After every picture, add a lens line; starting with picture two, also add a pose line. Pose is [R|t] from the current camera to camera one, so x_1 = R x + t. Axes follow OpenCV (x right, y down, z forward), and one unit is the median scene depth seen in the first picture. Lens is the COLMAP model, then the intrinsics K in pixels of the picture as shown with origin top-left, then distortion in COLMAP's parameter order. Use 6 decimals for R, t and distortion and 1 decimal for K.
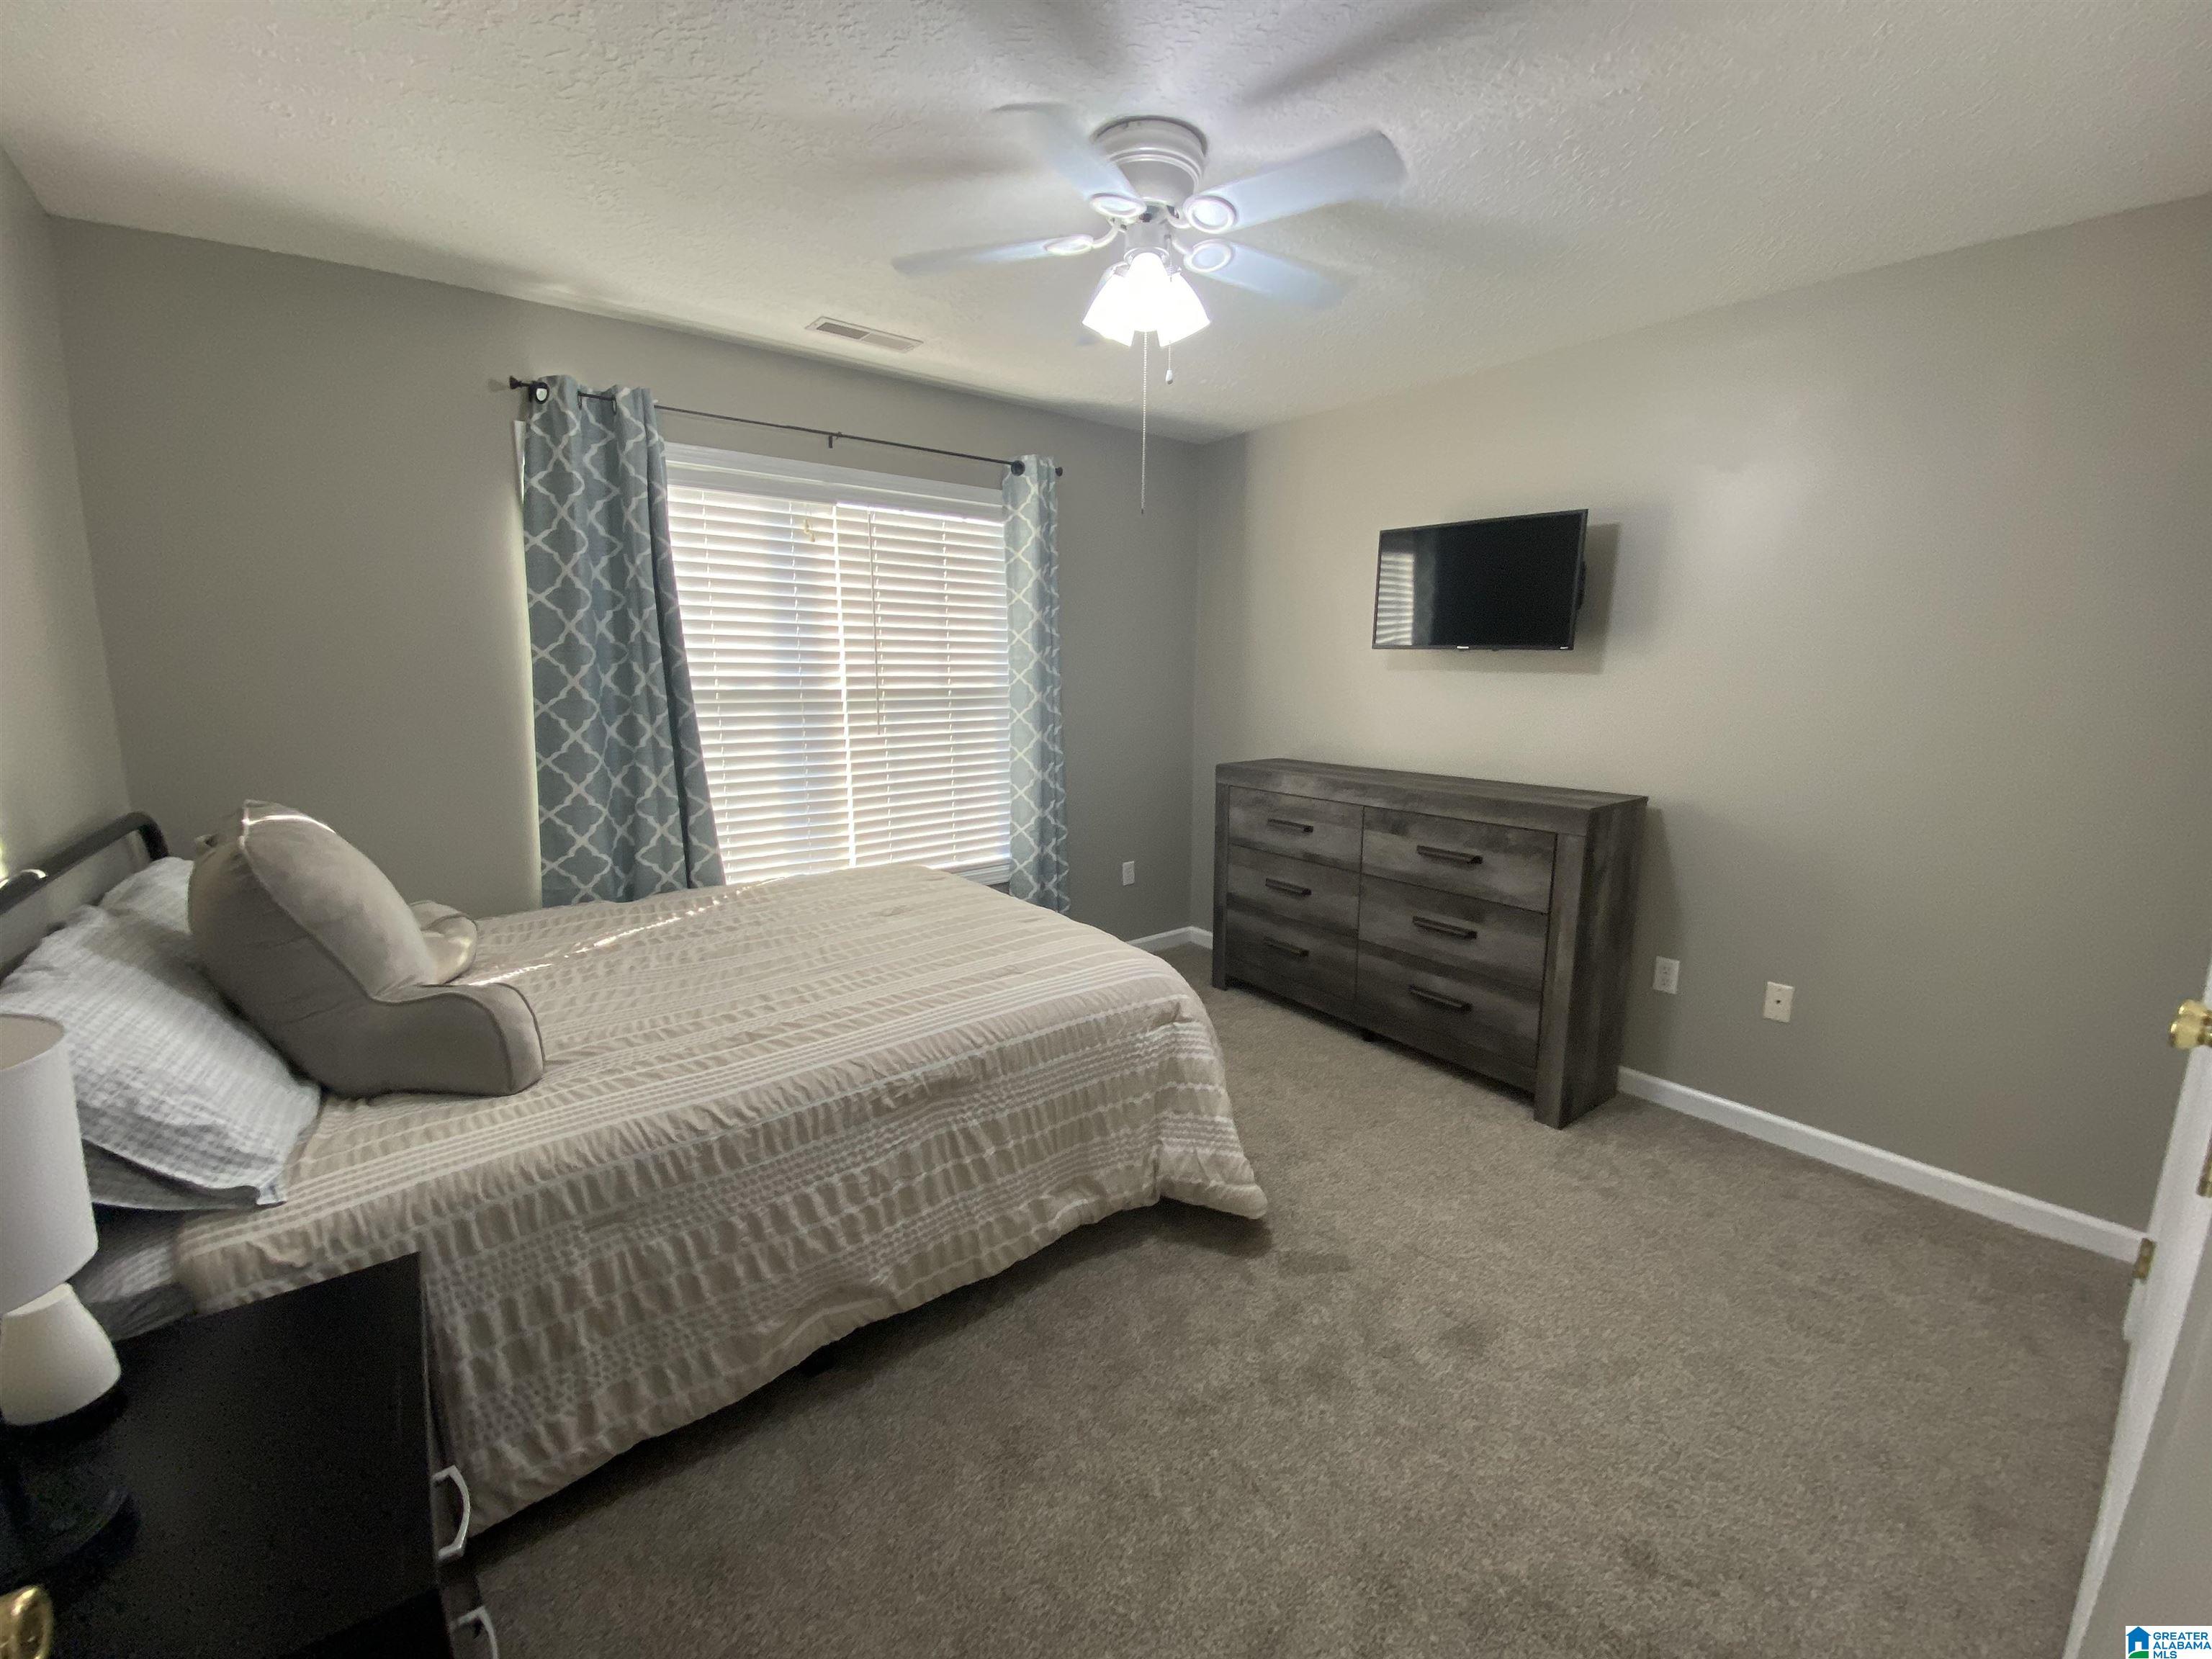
lens RADIAL K [[882.9, 0, 1106.0], [0, 882.9, 829.5], [0, 0, 1]] dist [0.050520, -0.037476]
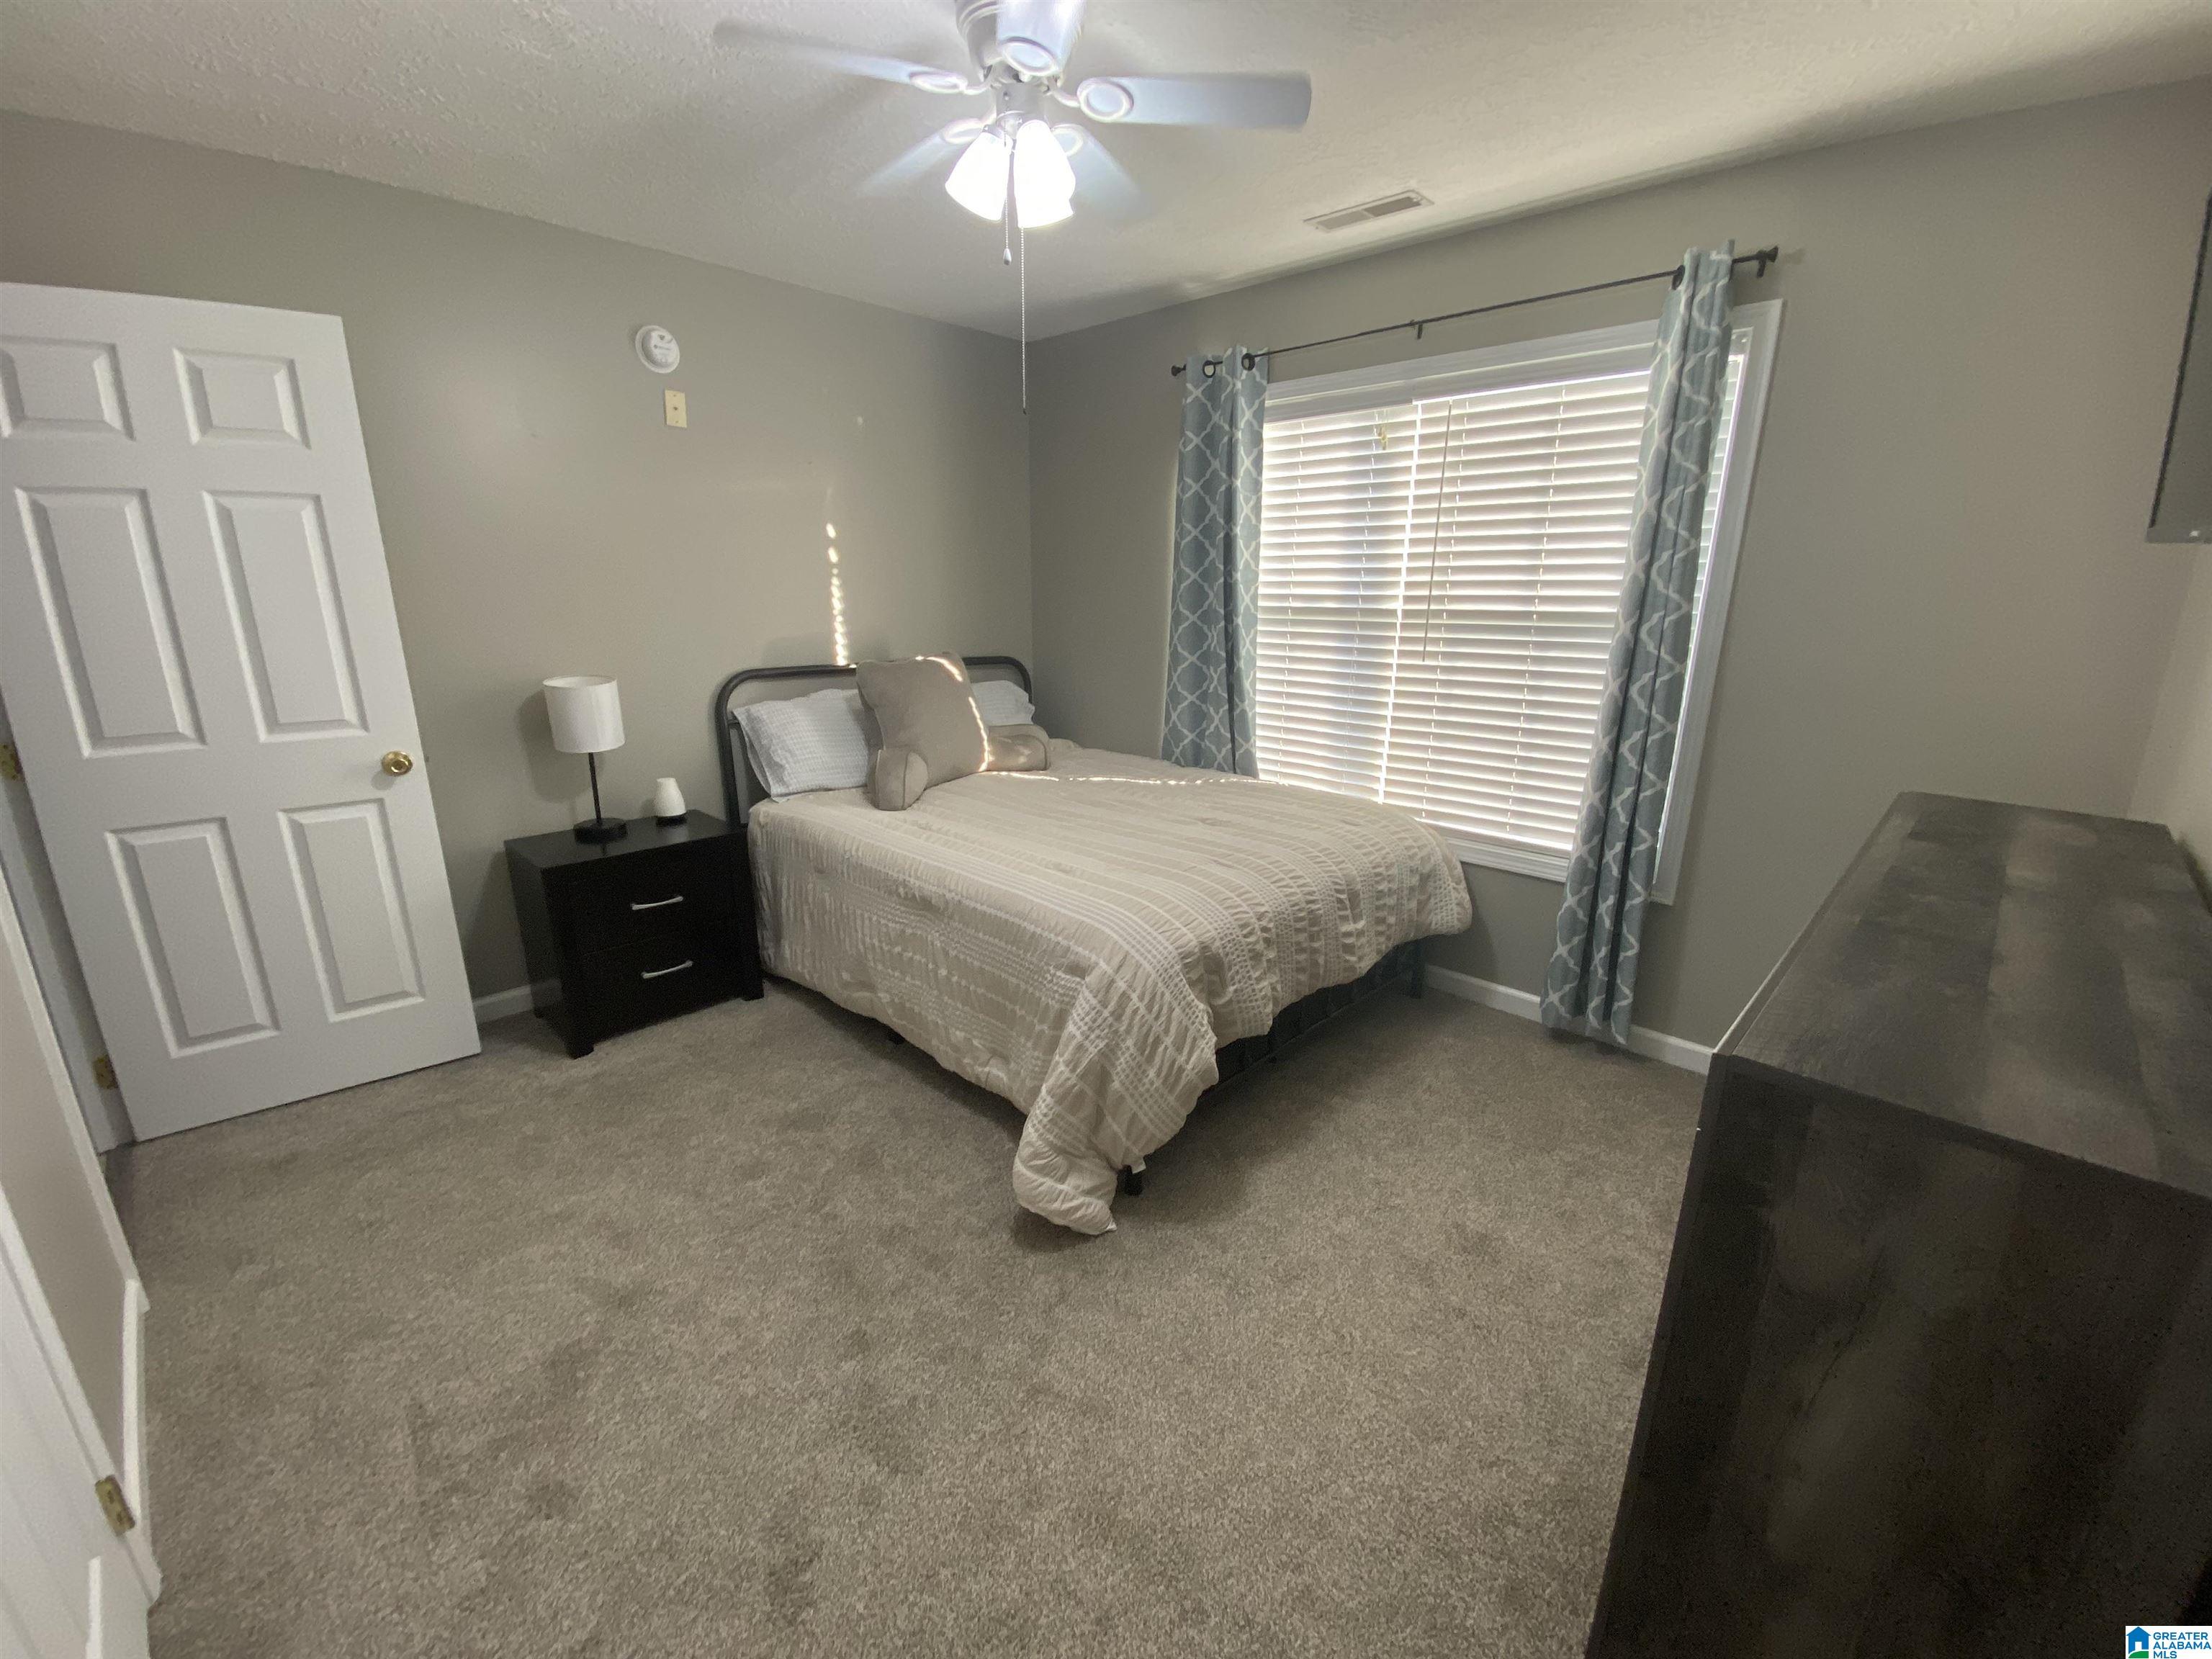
lens RADIAL K [[894.2, 0, 1109.6], [0, 894.2, 833.5], [0, 0, 1]] dist [0.023463, -0.019374]
pose [[0.120521, 0.262499, -0.957376, 0.672075], [-0.180311, 0.954152, 0.238917, -0.110307], [0.976198, 0.143831, 0.162327, 0.624554]]
